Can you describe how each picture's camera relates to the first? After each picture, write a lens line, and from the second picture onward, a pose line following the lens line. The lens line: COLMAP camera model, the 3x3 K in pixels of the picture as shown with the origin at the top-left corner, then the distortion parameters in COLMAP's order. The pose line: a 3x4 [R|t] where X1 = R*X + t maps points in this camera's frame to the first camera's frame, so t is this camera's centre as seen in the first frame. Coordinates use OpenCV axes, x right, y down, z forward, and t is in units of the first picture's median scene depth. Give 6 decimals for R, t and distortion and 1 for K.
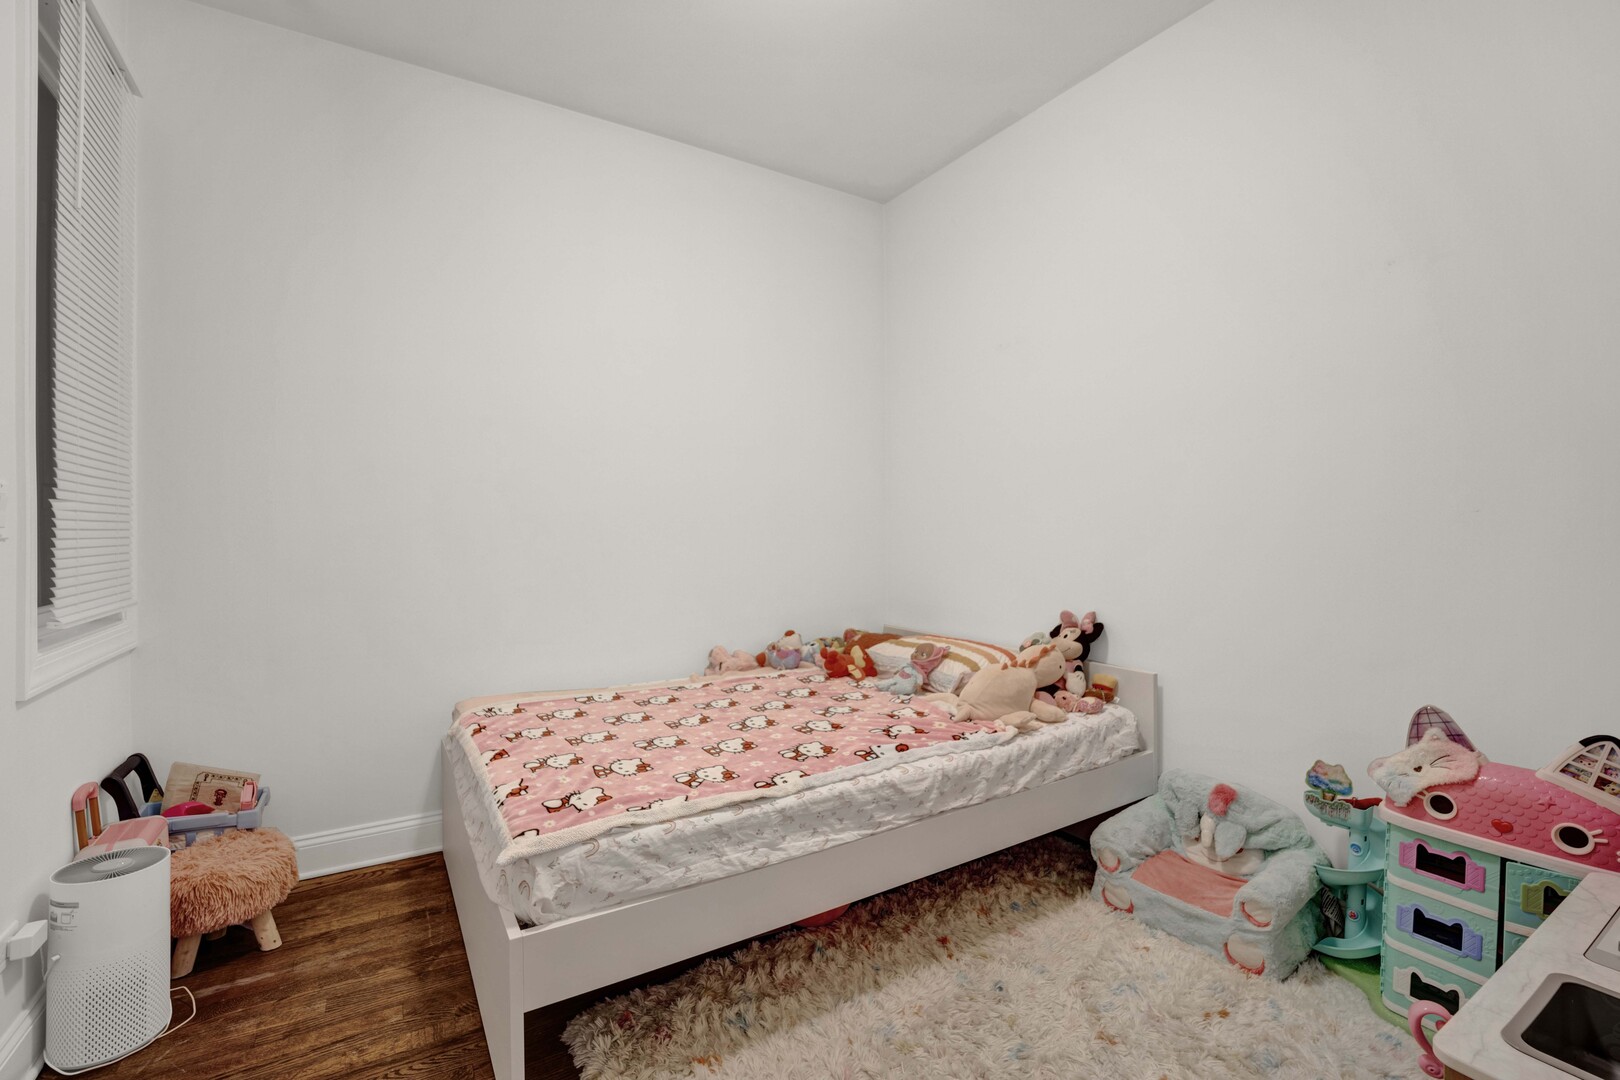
lens RADIAL K [[664.3, 0, 799.9], [0, 664.3, 537.6], [0, 0, 1]] dist [-0.022654, -0.000084]
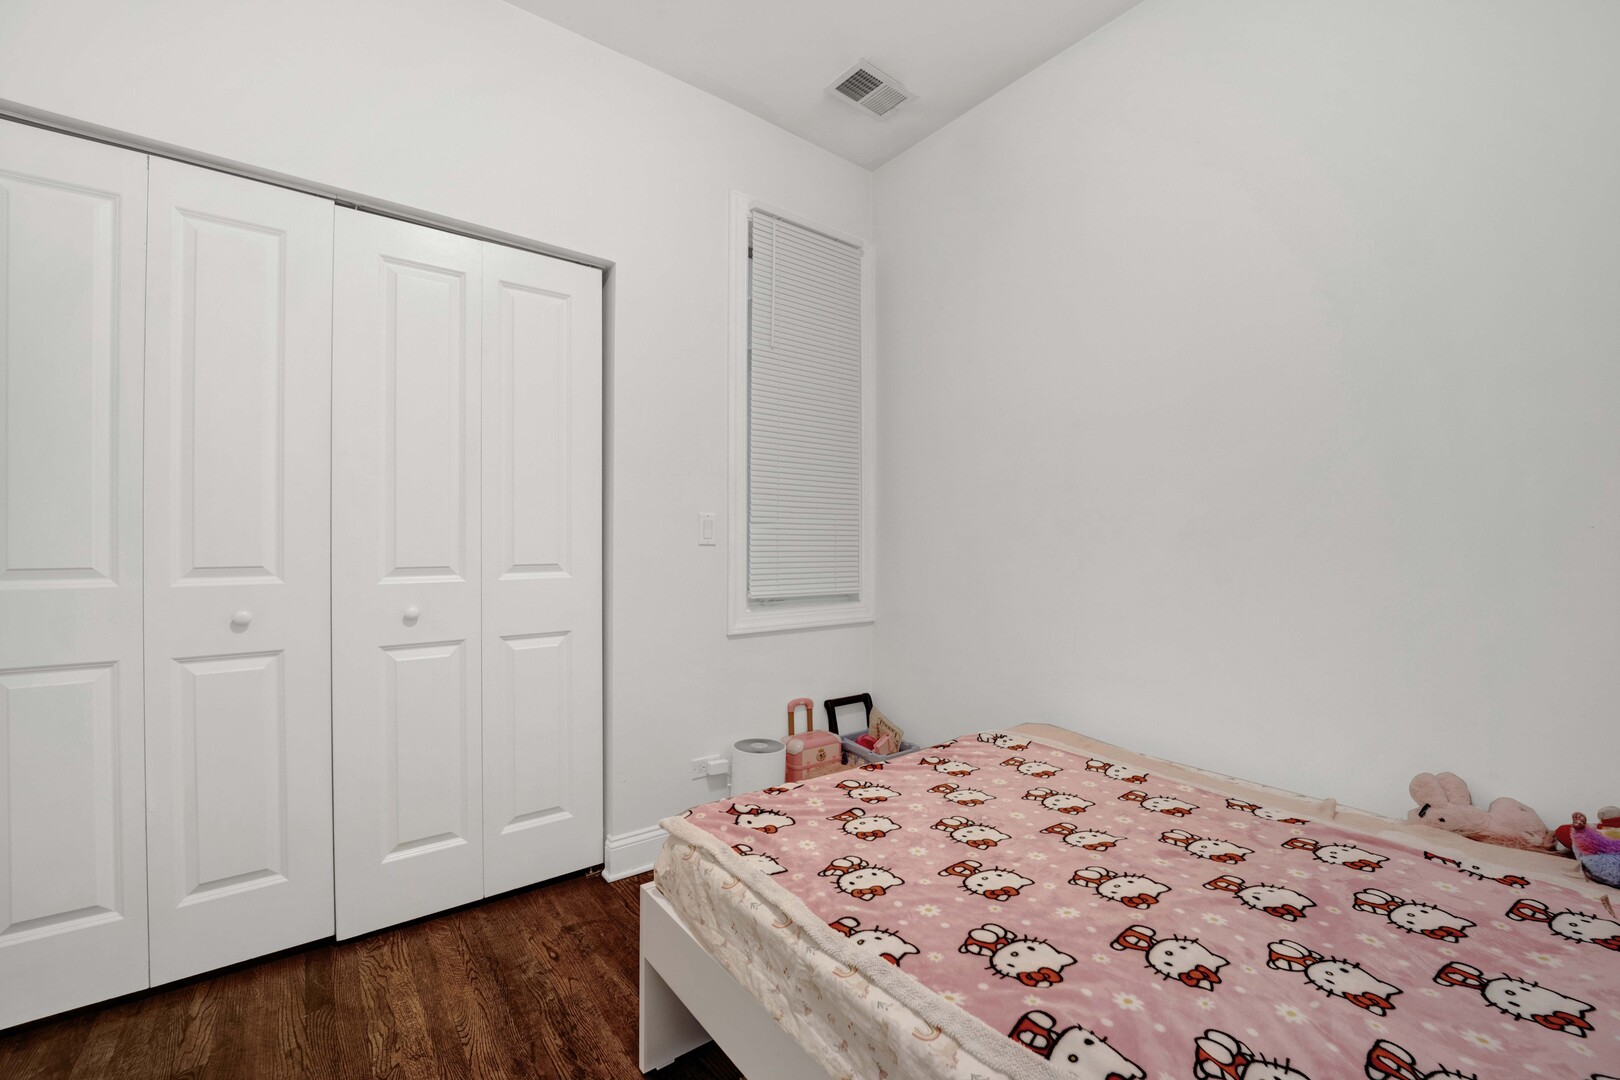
lens RADIAL K [[664.3, 0, 799.9], [0, 664.3, 537.6], [0, 0, 1]] dist [-0.022654, -0.000084]
pose [[0.123245, -0.002801, -0.992372, 0.530027], [-0.016785, 0.999847, -0.004907, -0.010616], [0.992234, 0.017262, 0.123179, 0.767459]]
